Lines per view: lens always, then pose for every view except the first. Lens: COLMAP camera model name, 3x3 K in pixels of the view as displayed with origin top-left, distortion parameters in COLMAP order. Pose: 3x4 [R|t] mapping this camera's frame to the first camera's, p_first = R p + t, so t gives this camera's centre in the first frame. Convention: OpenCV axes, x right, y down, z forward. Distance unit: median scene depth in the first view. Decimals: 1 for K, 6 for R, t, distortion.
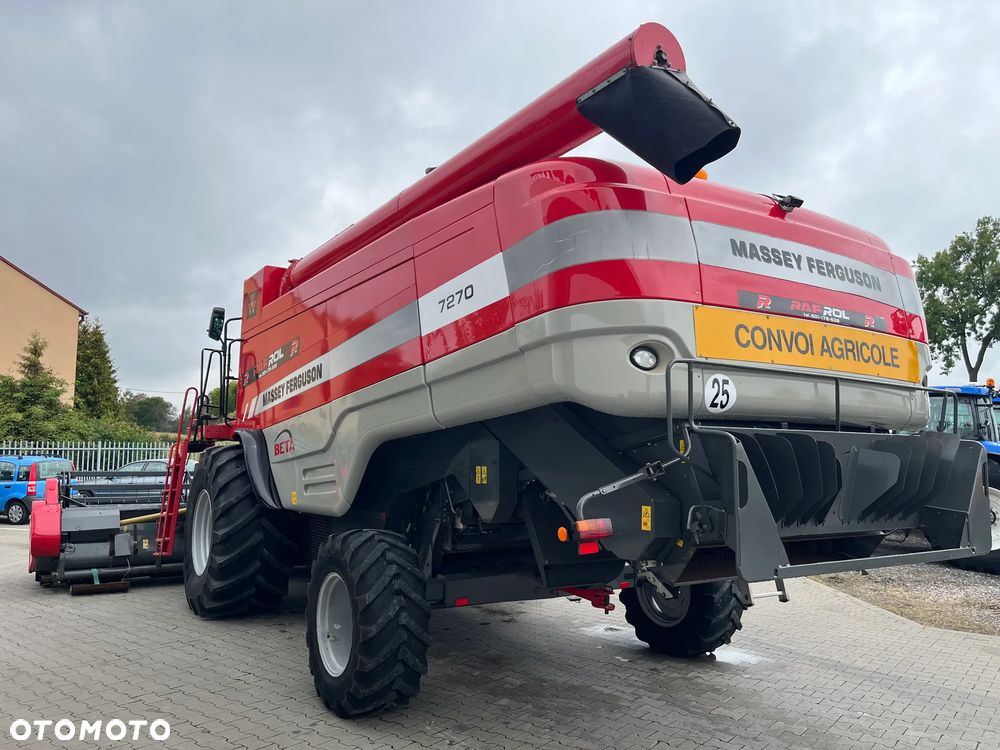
lens RADIAL K [[768.5, 0, 500.0], [0, 768.5, 375.0], [0, 0, 1]] dist [0.035444, -0.004818]
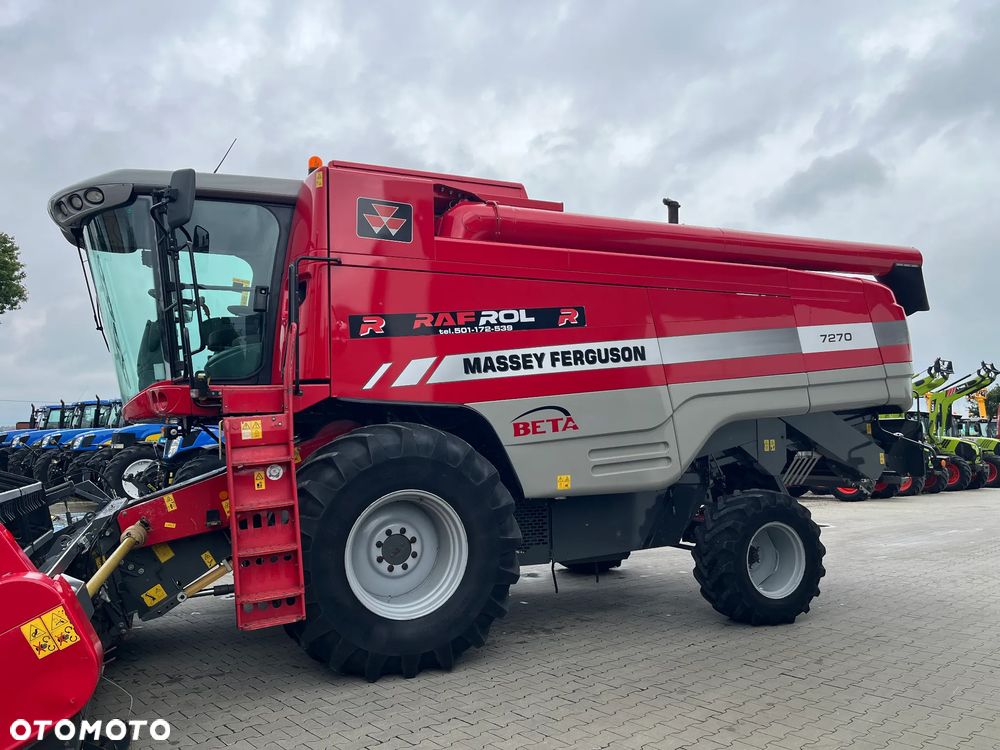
lens RADIAL K [[772.3, 0, 503.1], [0, 772.3, 362.8], [0, 0, 1]] dist [0.053563, -0.002002]
pose [[0.143666, 0.088611, 0.985651, -2.003502], [-0.085908, 0.993340, -0.076780, 0.161591], [-0.985890, -0.073644, 0.150321, 1.602031]]
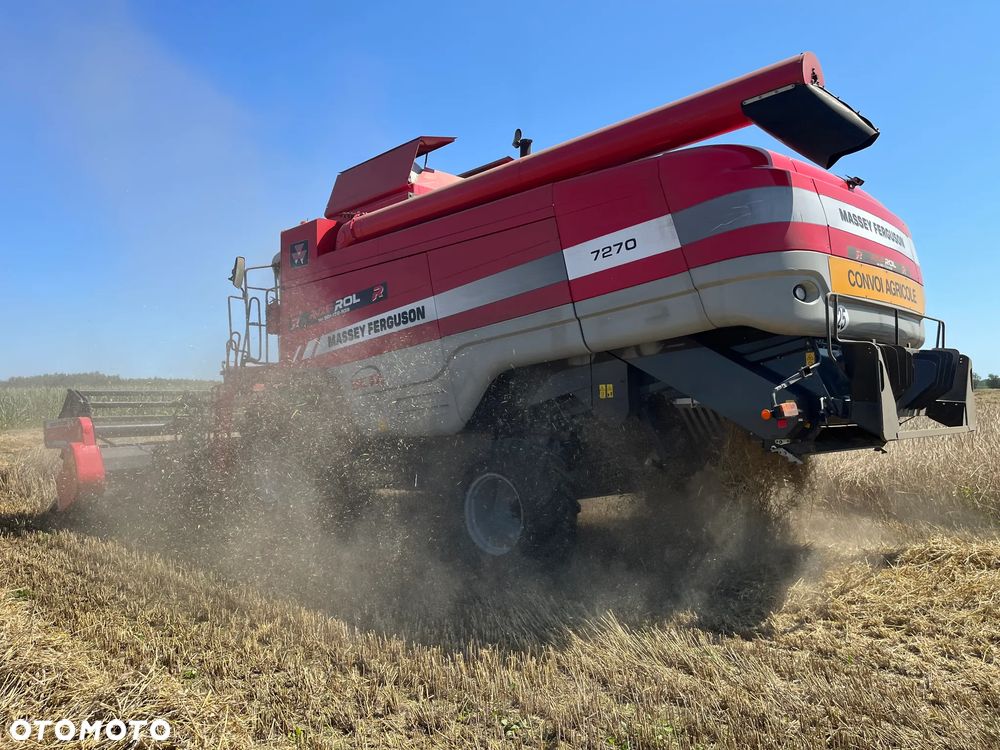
lens RADIAL K [[768.5, 0, 500.0], [0, 768.5, 375.0], [0, 0, 1]] dist [0.035444, -0.004818]
pose [[0.977876, -0.018702, 0.208346, -0.563861], [0.007267, 0.998431, 0.055515, 0.039711], [-0.209058, -0.052773, 0.976478, -0.238965]]
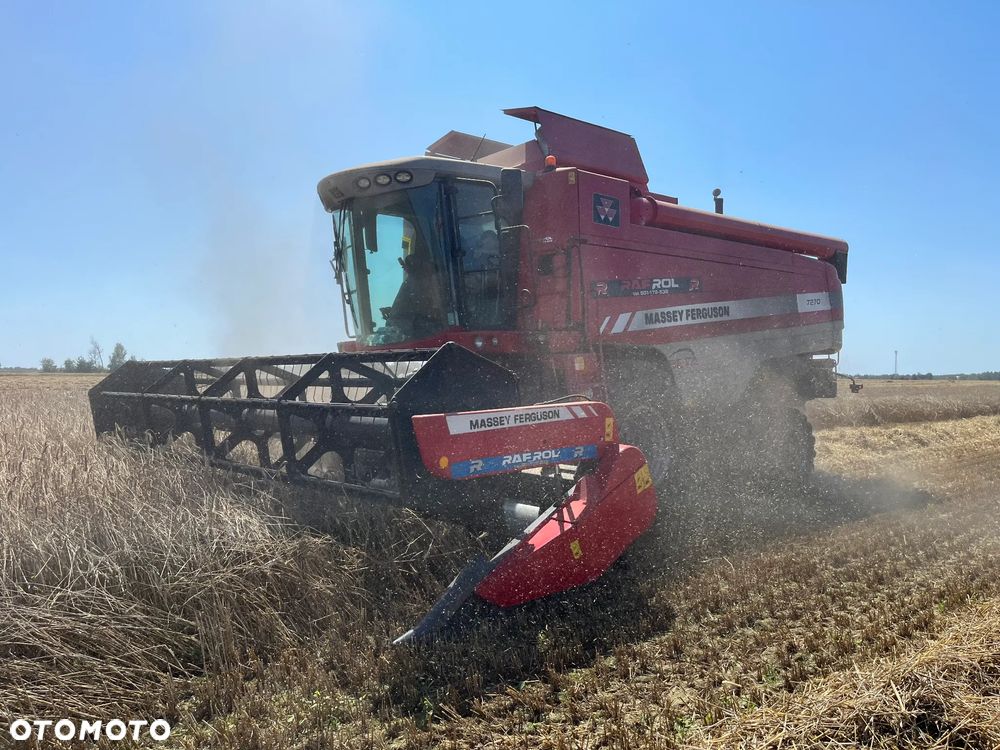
lens RADIAL K [[768.5, 0, 500.0], [0, 768.5, 375.0], [0, 0, 1]] dist [0.035444, -0.004818]
pose [[-0.169504, -0.002517, 0.985526, -2.500189], [-0.085928, 0.996226, -0.012235, 0.265951], [-0.981776, -0.086758, -0.169081, 2.592357]]
